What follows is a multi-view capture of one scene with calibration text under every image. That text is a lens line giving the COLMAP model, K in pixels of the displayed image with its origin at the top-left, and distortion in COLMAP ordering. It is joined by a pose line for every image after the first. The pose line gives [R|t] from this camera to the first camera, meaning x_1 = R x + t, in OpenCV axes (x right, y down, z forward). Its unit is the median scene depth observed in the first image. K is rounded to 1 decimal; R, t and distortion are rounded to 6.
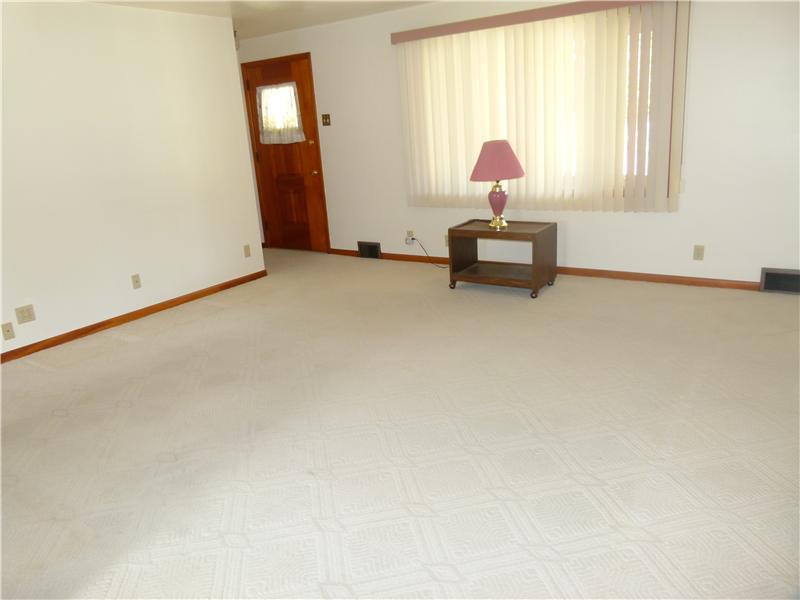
lens RADIAL K [[596.1, 0, 400.0], [0, 596.1, 300.0], [0, 0, 1]] dist [-0.015526, 0.003408]
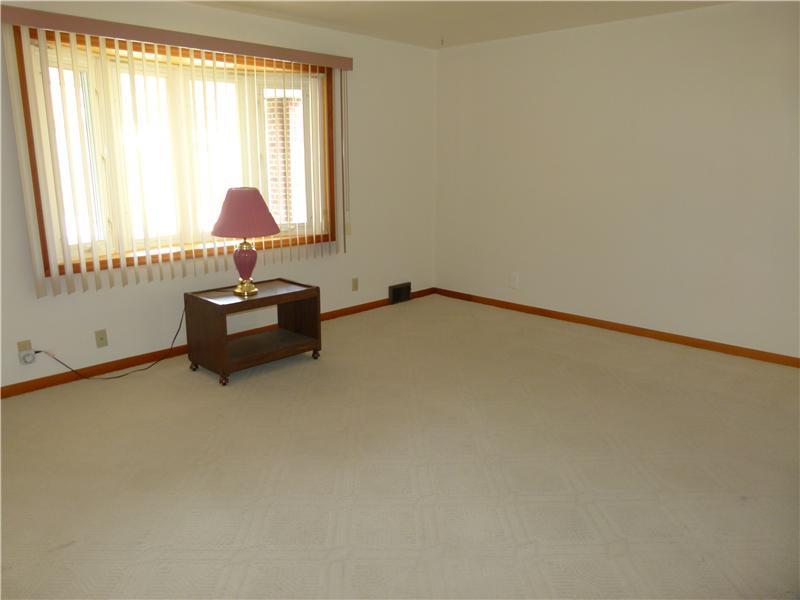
lens RADIAL K [[596.1, 0, 400.0], [0, 596.1, 300.0], [0, 0, 1]] dist [-0.015526, 0.003408]
pose [[0.173872, -0.158550, 0.971921, -0.604881], [0.272553, 0.956148, 0.107218, -0.145662], [-0.946300, 0.246258, 0.209461, 0.643246]]
